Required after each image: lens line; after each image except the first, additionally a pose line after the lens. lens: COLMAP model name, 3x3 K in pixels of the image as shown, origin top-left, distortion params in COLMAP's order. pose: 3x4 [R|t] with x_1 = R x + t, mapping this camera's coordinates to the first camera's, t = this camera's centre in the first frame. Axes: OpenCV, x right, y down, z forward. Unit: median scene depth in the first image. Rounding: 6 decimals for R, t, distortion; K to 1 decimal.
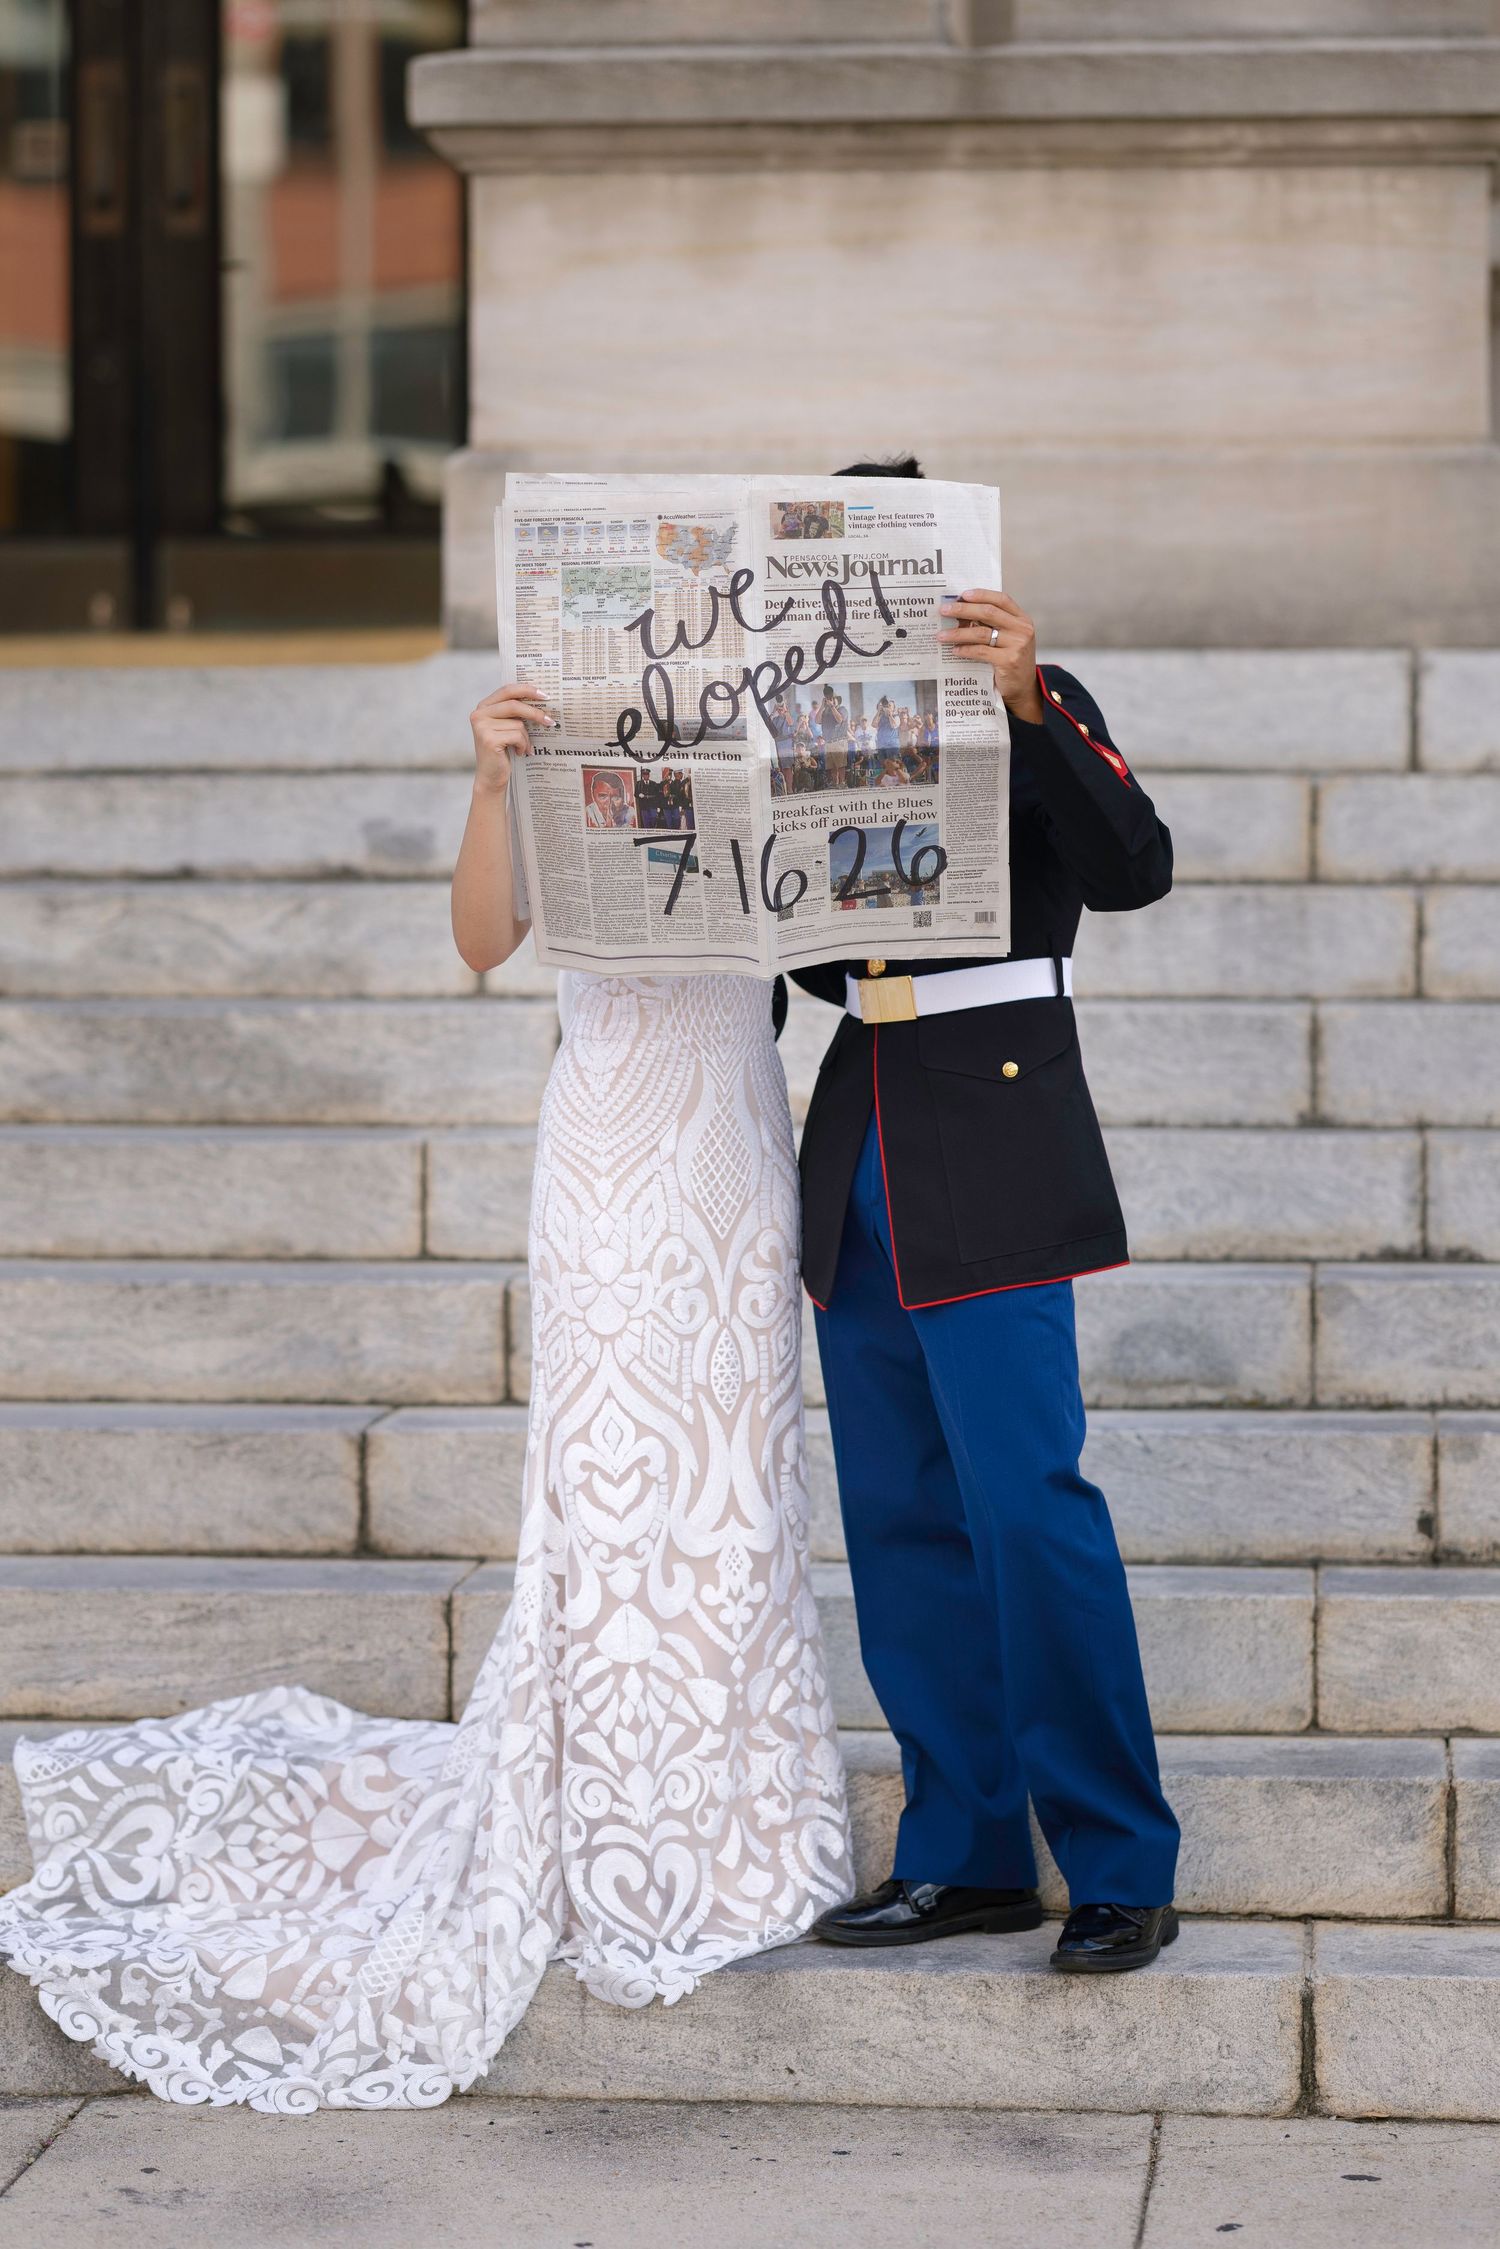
lens RADIAL K [[6523.8, 0, 741.5], [0, 6523.8, 1056.4], [0, 0, 1]] dist [-0.061604, 1.052202]
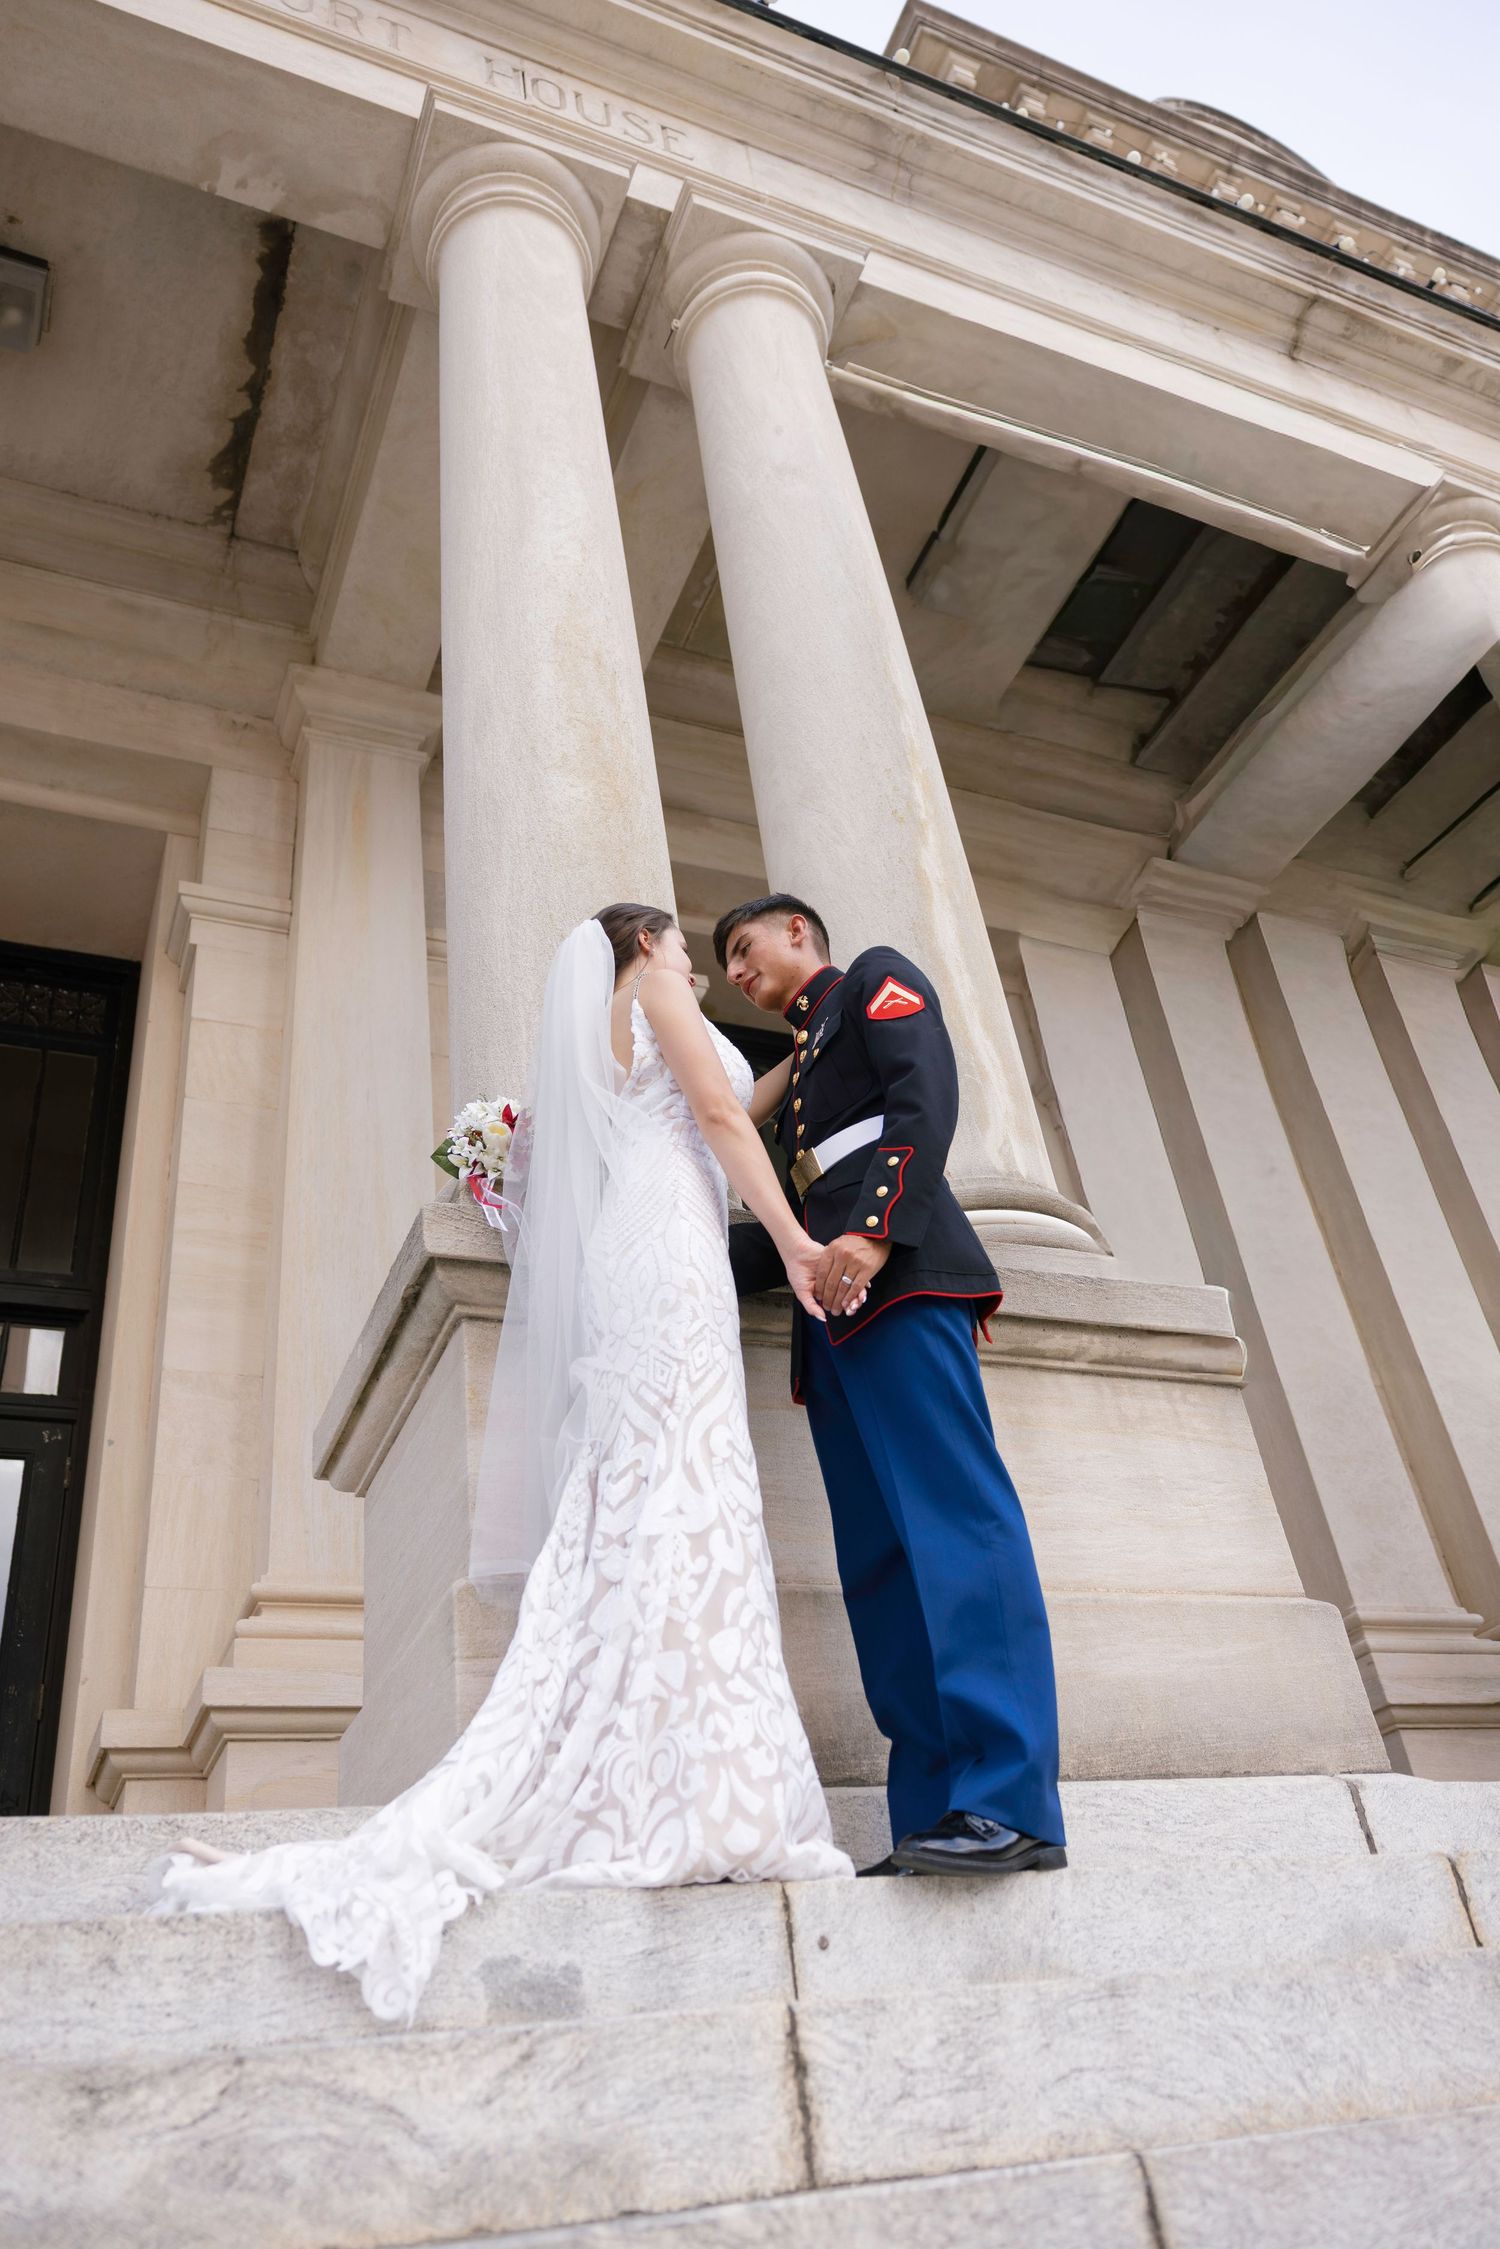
lens RADIAL K [[1674.3, 0, 750.0], [0, 1674.3, 1124.5], [0, 0, 1]] dist [-0.005363, 0.001036]
pose [[0.870820, 0.185840, 0.455122, -0.154174], [0.133180, 0.801990, -0.582302, 0.001454], [-0.473218, 0.567693, 0.673639, 0.934296]]
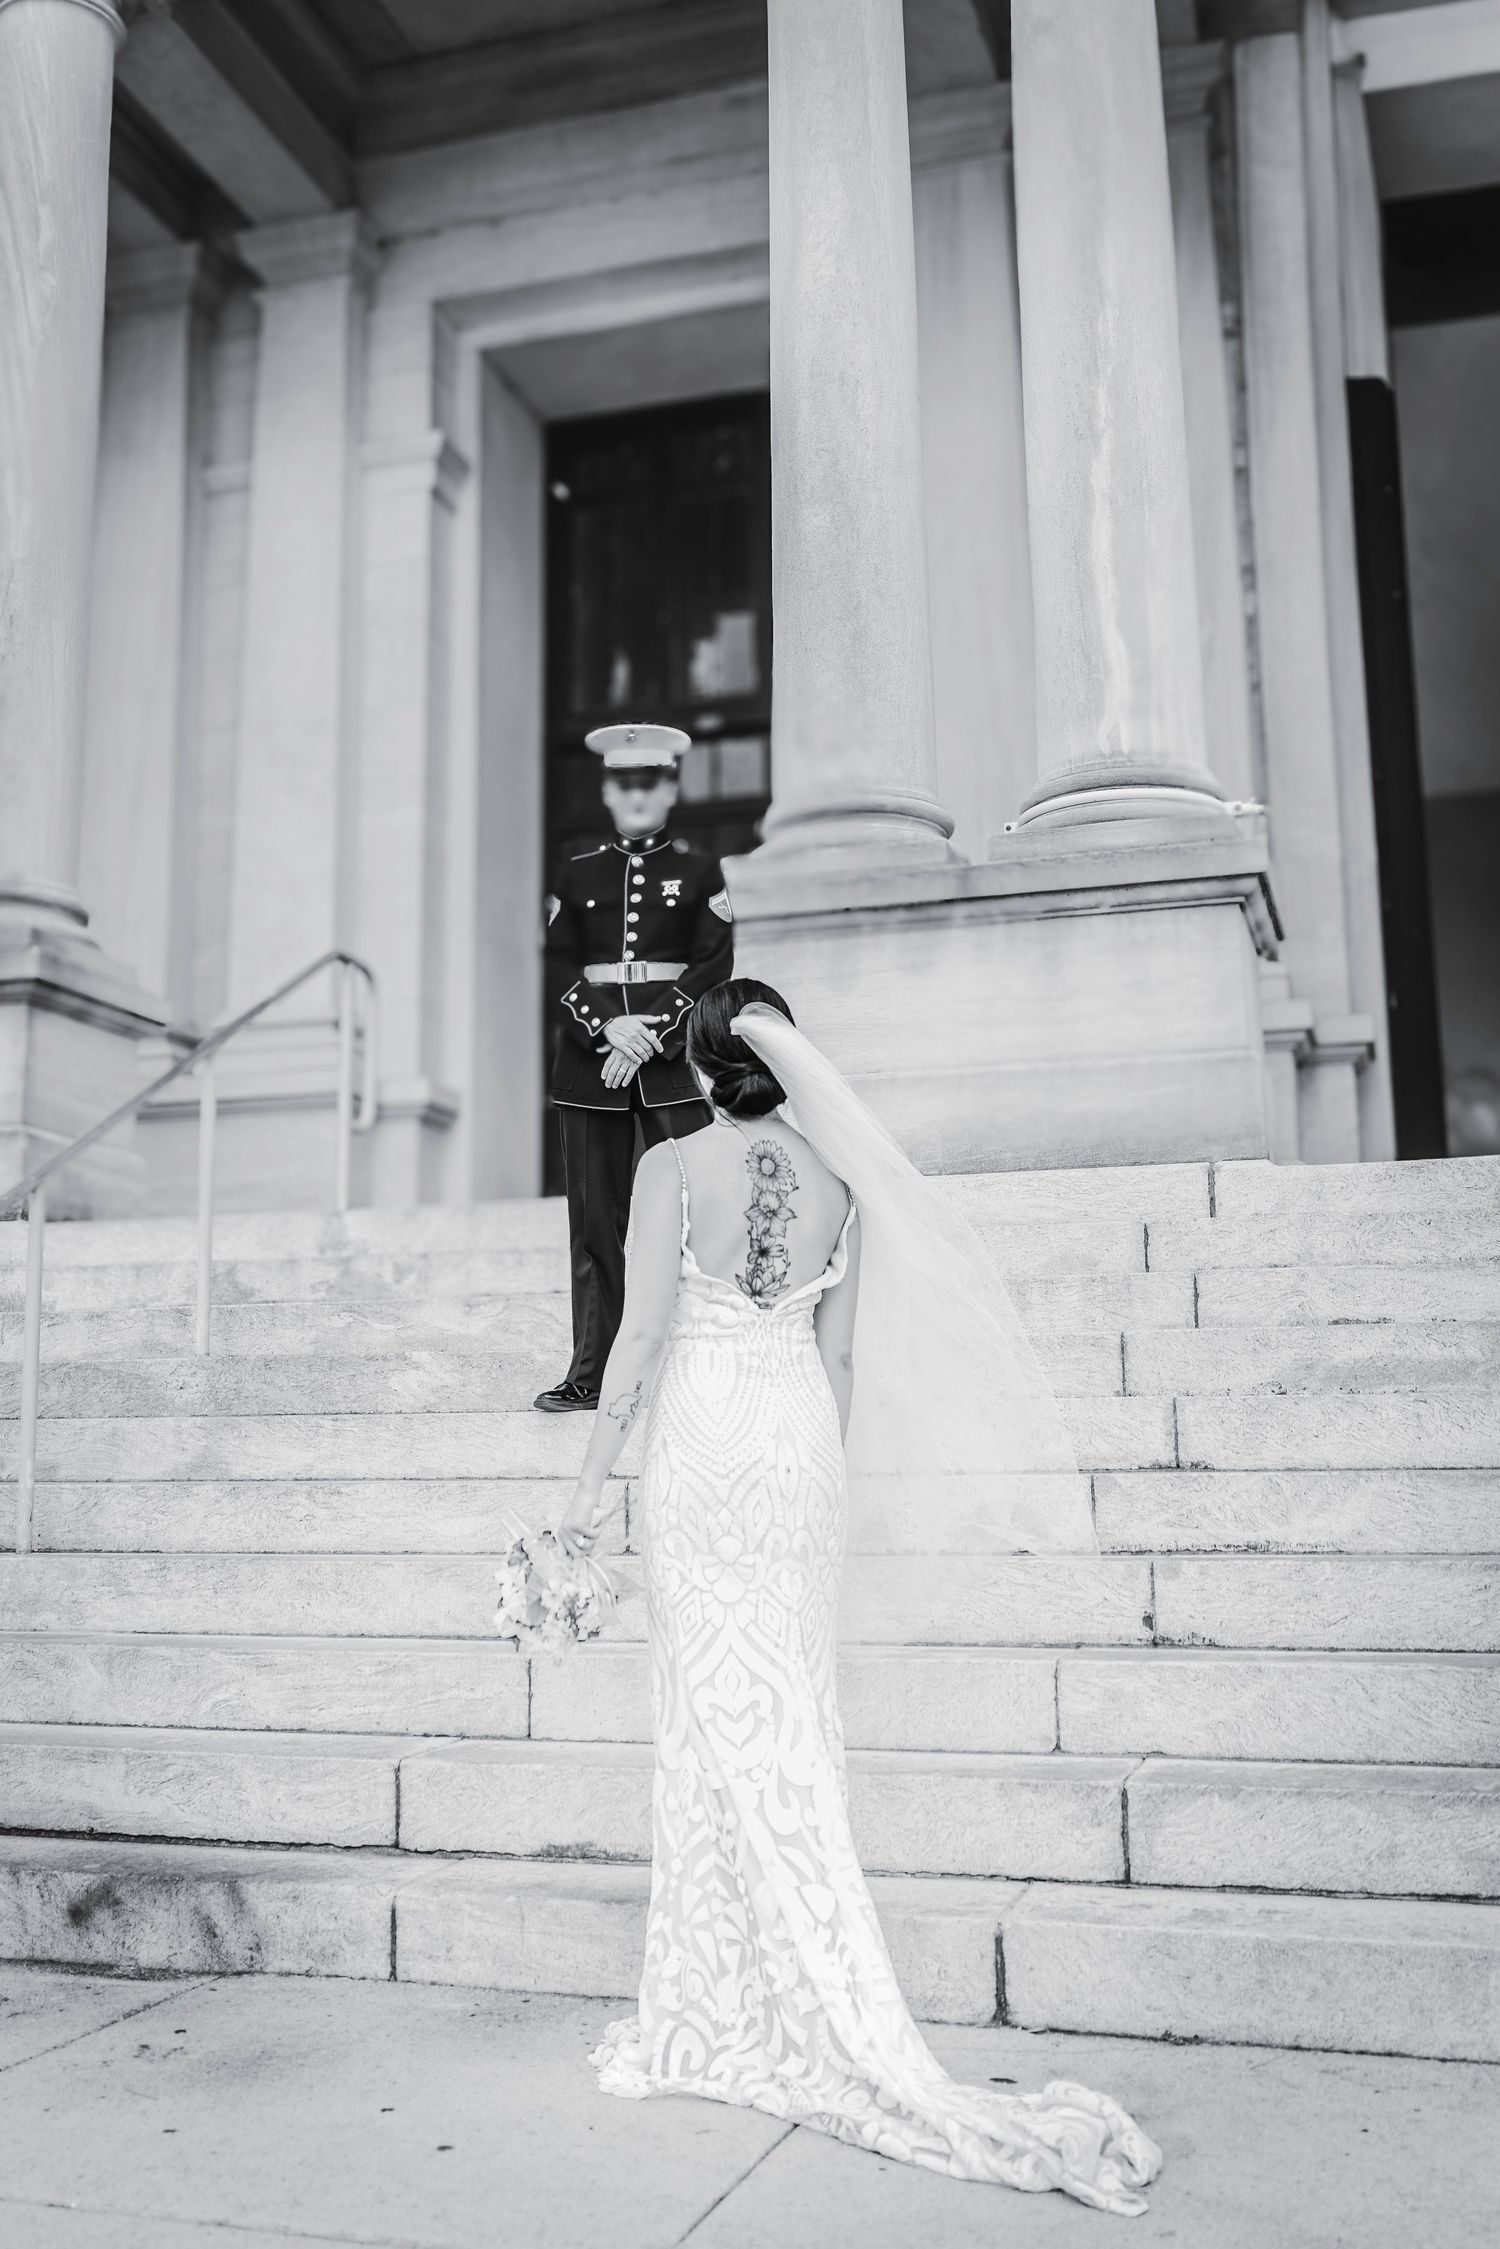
lens RADIAL K [[2300.6, 0, 668.5], [0, 2300.6, 1026.9], [0, 0, 1]] dist [-0.030827, 0.027183]
pose [[0.972933, -0.051546, -0.225267, 0.120012], [-0.000194, 0.974623, -0.223852, 0.054096], [0.231089, 0.217836, 0.948233, 0.402490]]
